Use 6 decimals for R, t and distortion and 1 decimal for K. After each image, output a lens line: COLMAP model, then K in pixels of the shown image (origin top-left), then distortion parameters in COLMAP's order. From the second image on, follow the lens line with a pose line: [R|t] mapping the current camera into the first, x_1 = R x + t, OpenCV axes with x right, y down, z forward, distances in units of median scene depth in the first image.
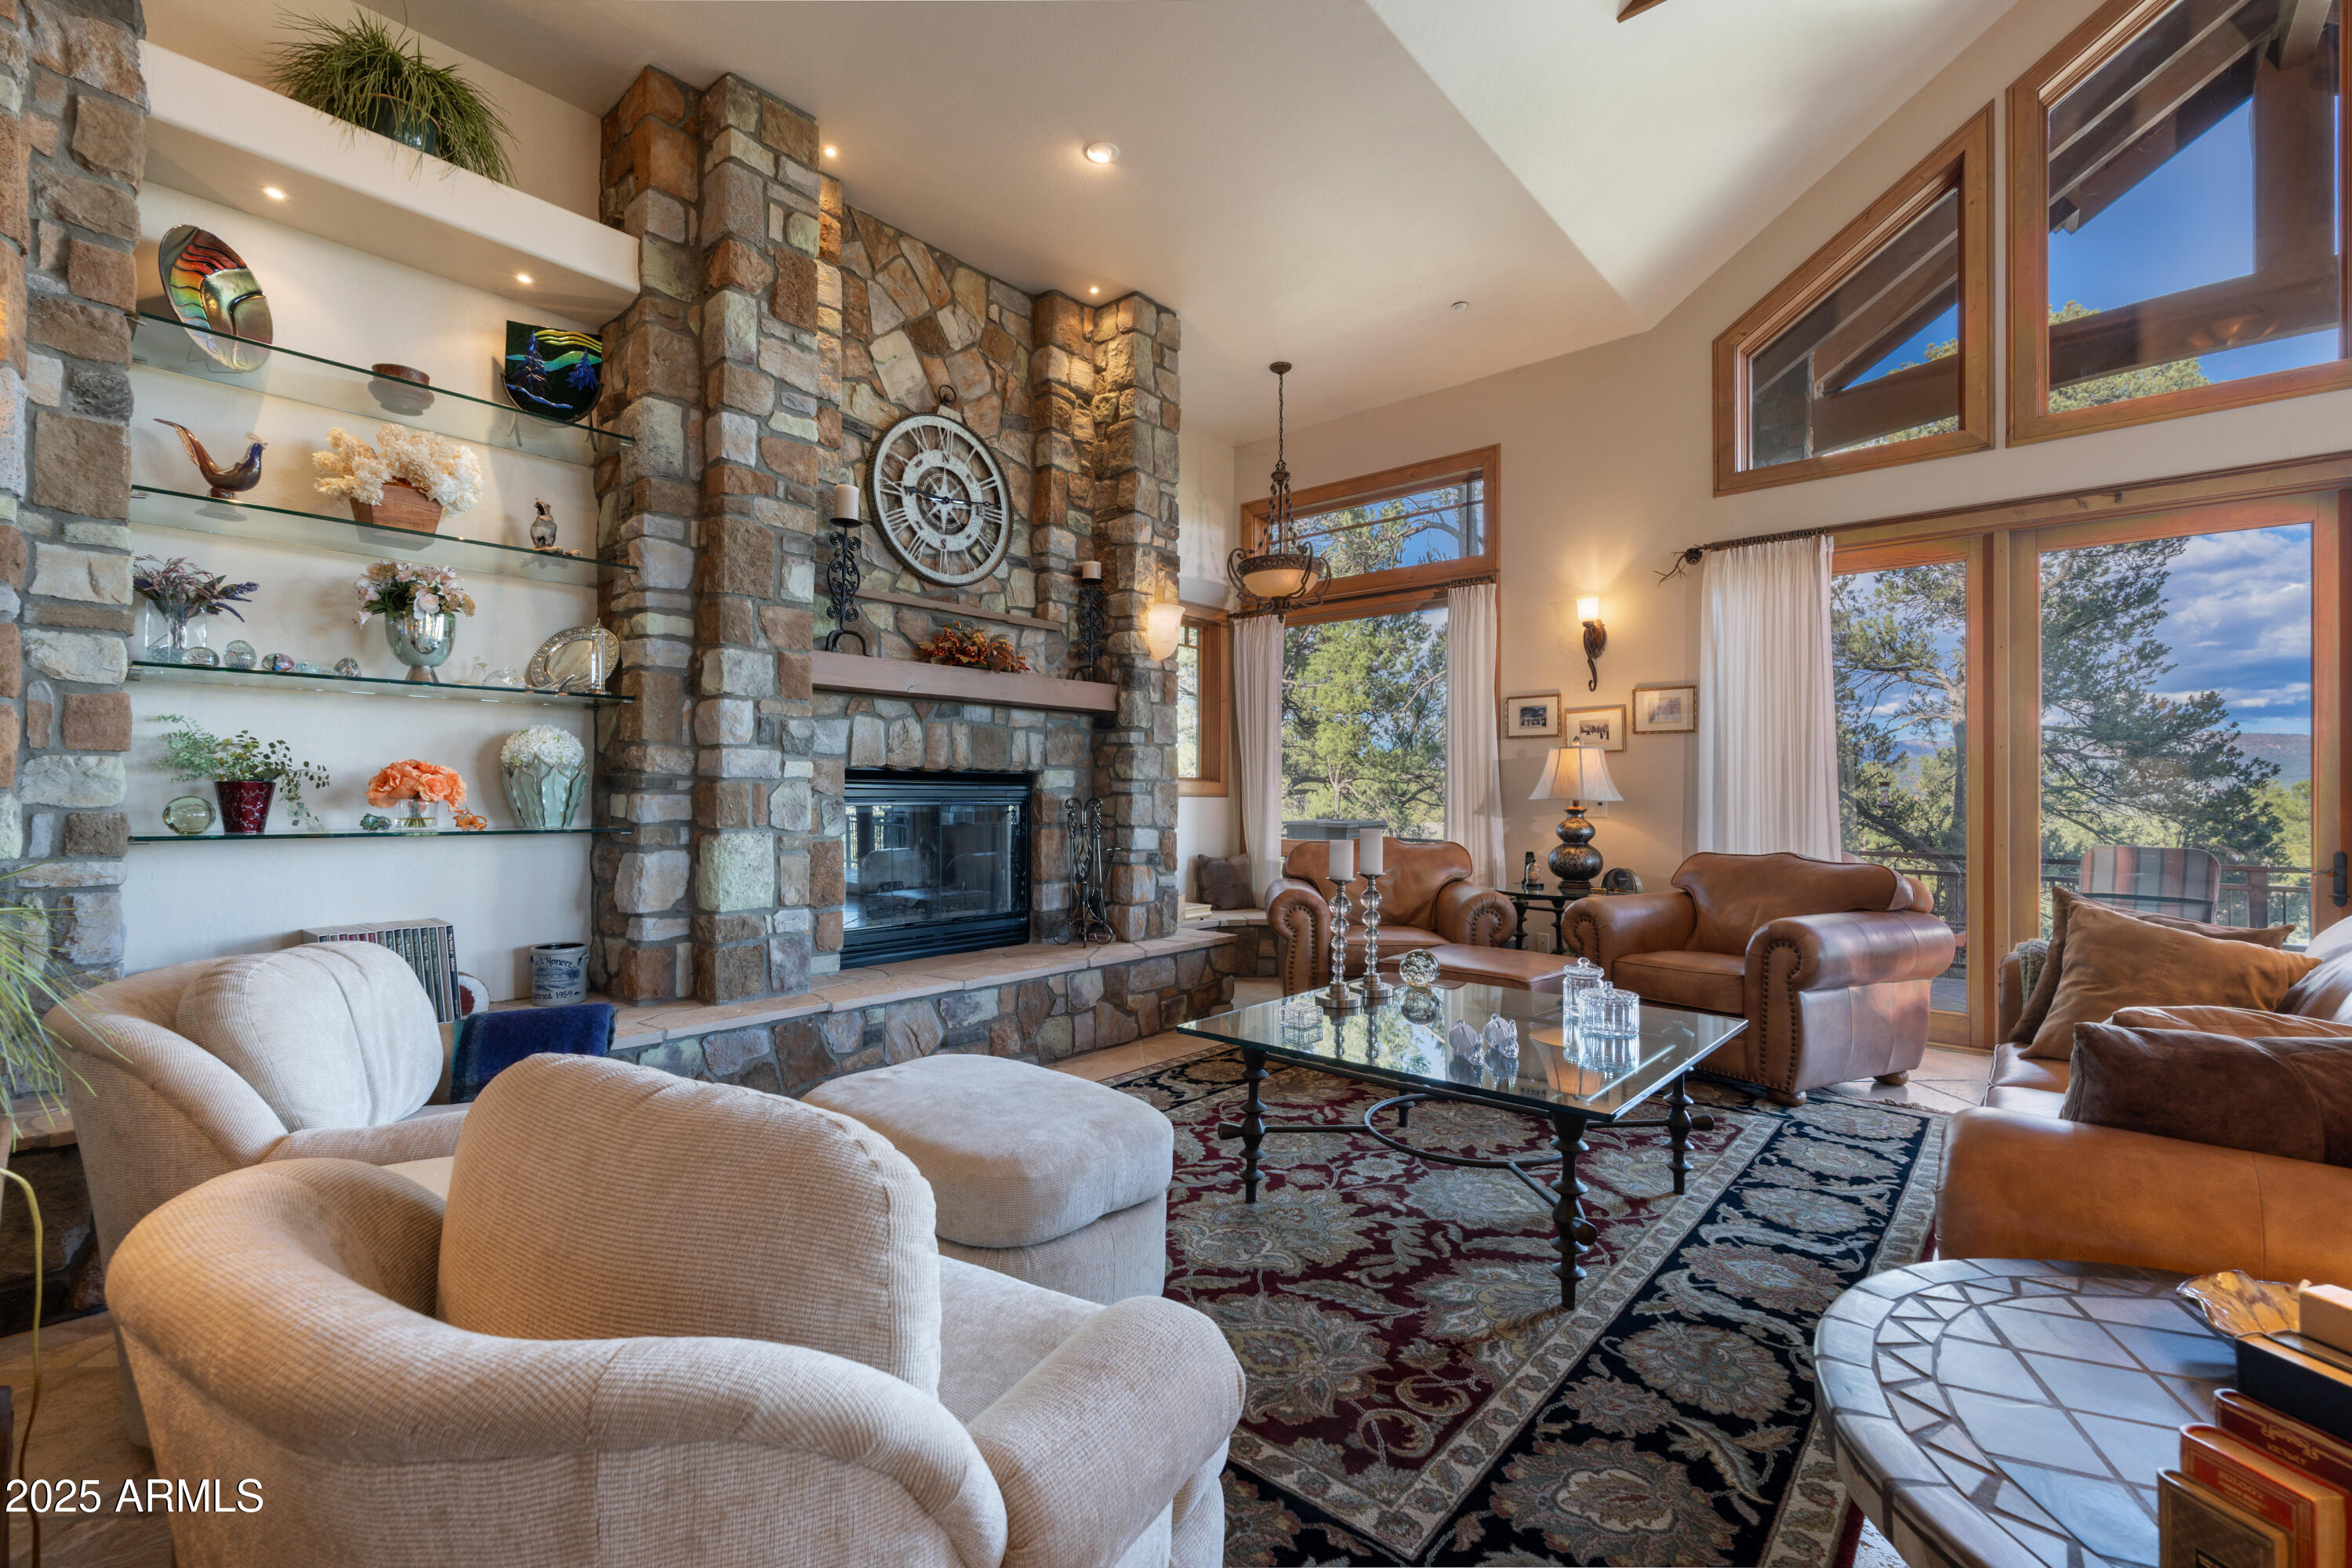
lens RADIAL K [[1013.9, 0, 1170.3], [0, 1013.9, 792.6], [0, 0, 1]] dist [-0.000535, 0.000648]
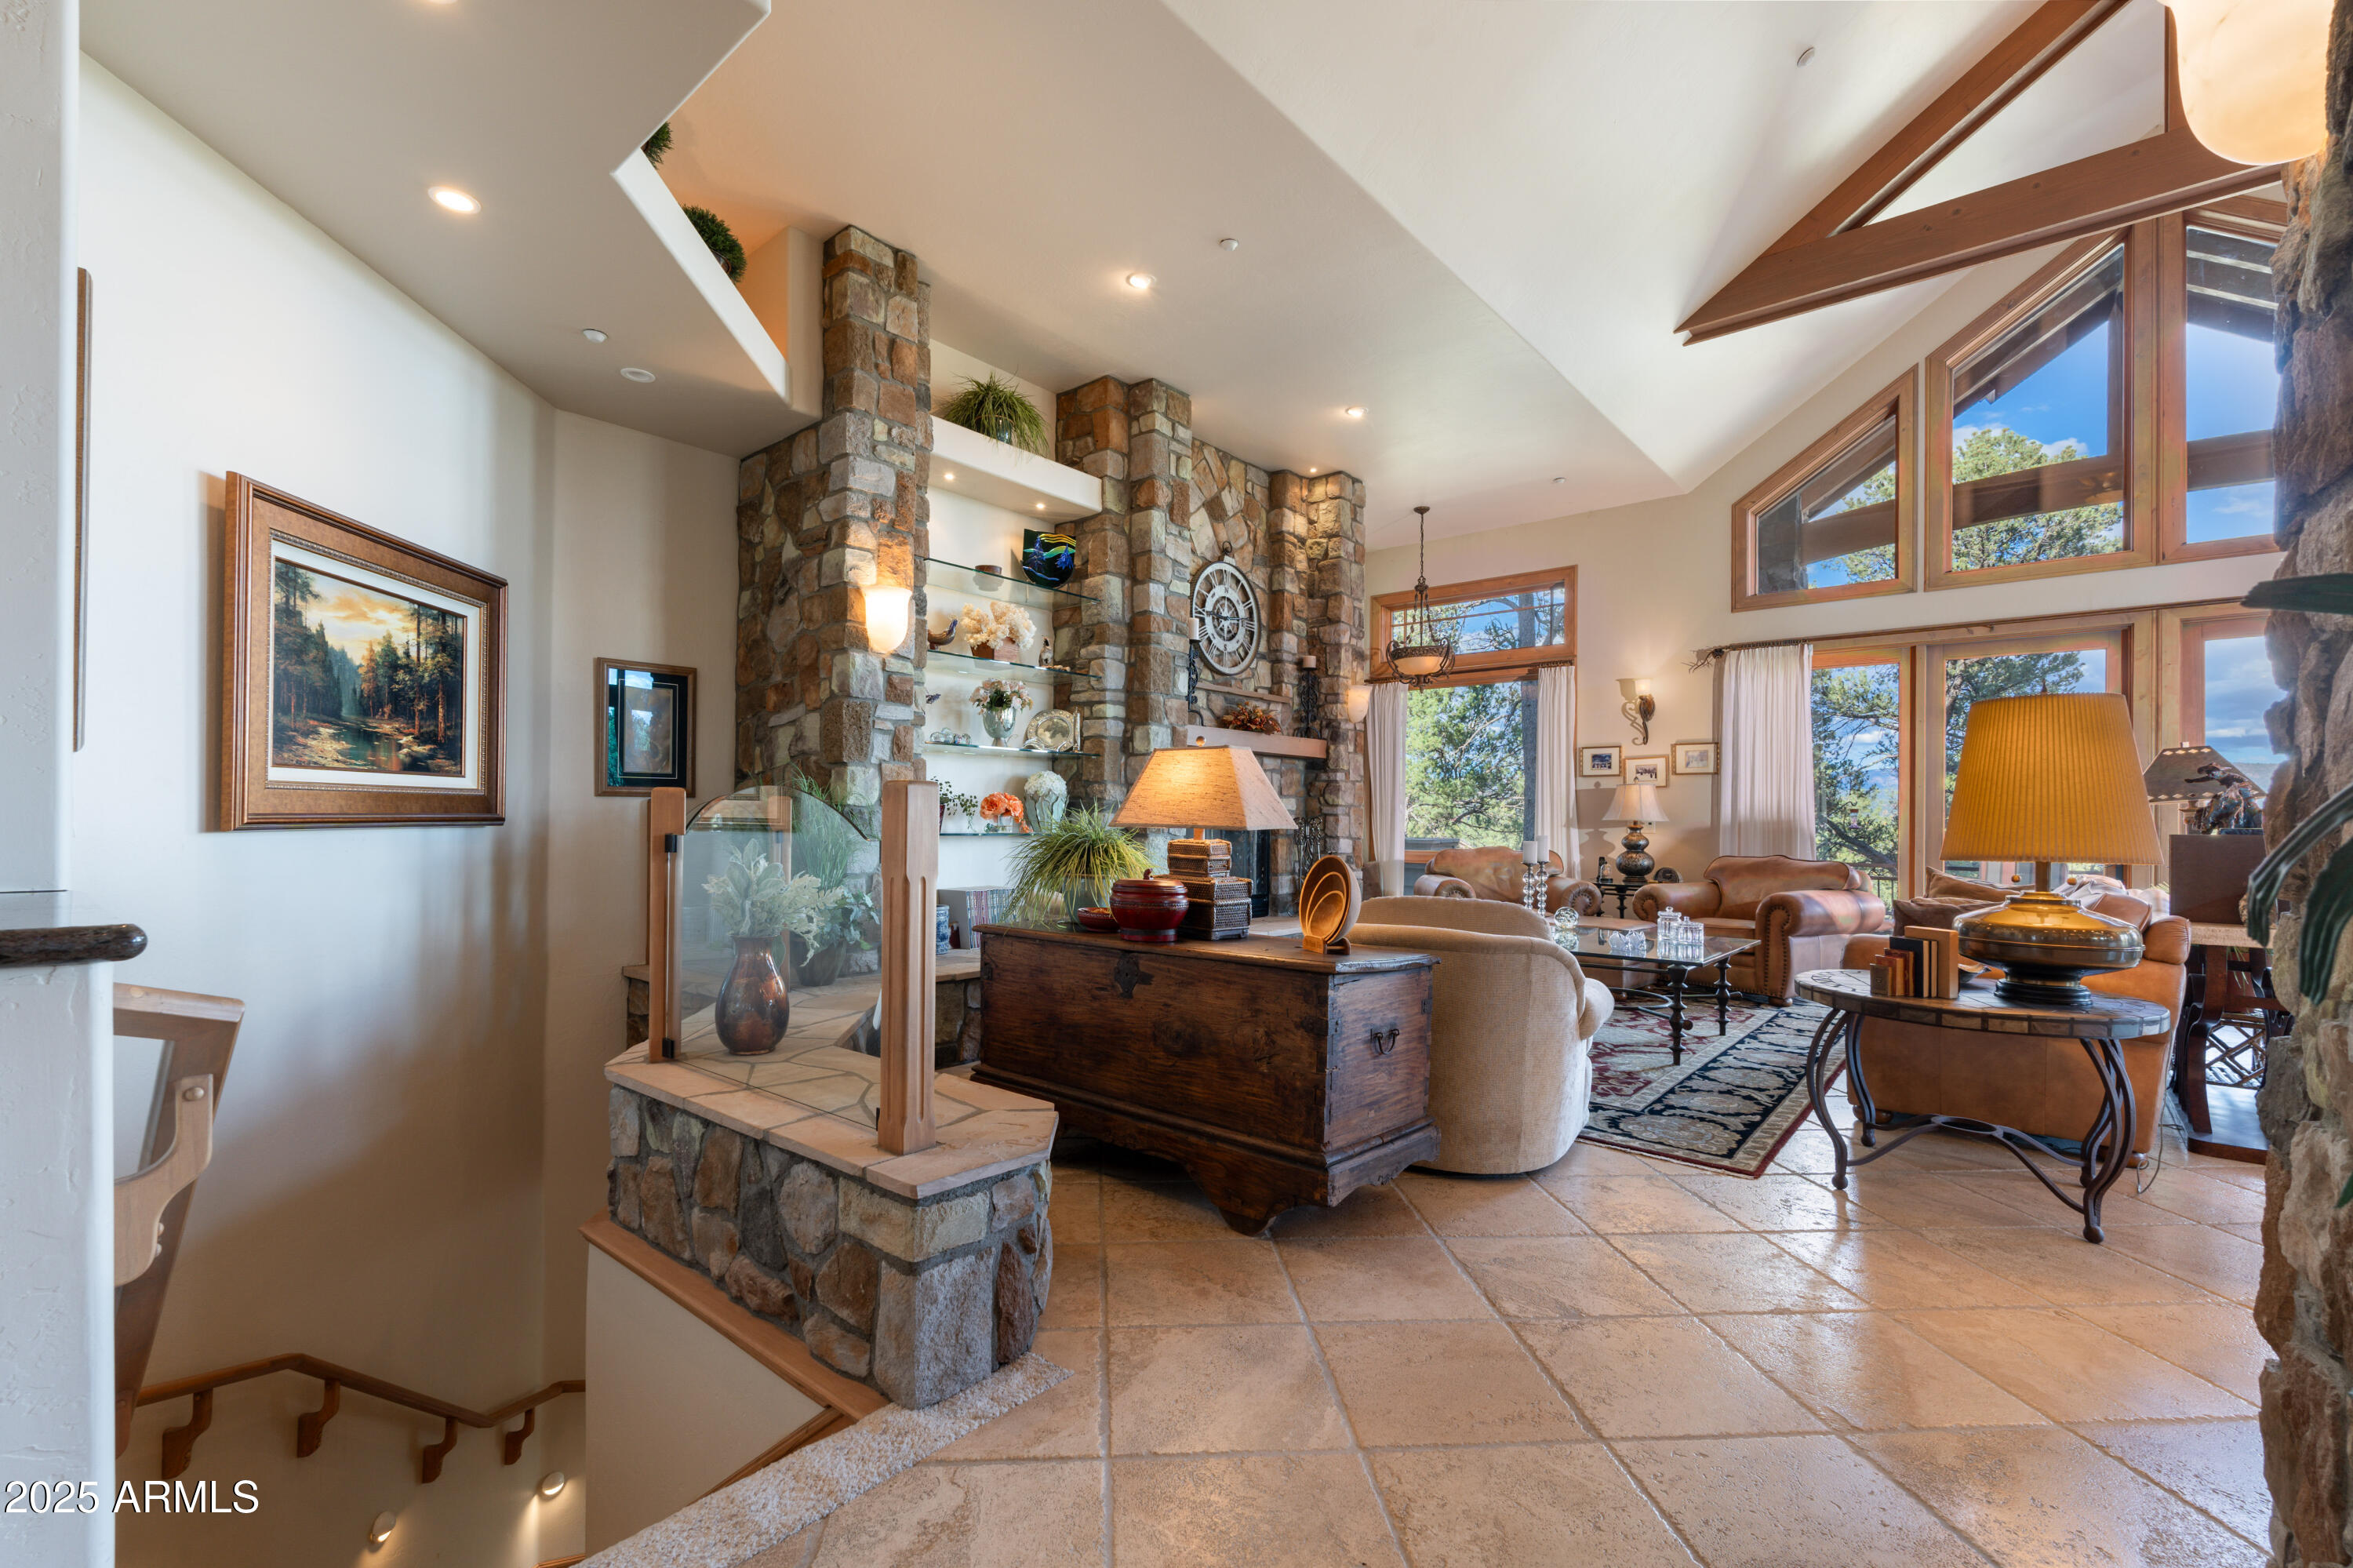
lens RADIAL K [[1024.8, 0, 1173.1], [0, 1024.8, 821.1], [0, 0, 1]] dist [0.000508, 0.000004]
pose [[0.999866, 0.004446, 0.015744, -0.312525], [-0.004509, 0.999982, 0.003965, 0.005775], [-0.015727, -0.004035, 0.999868, -0.498753]]
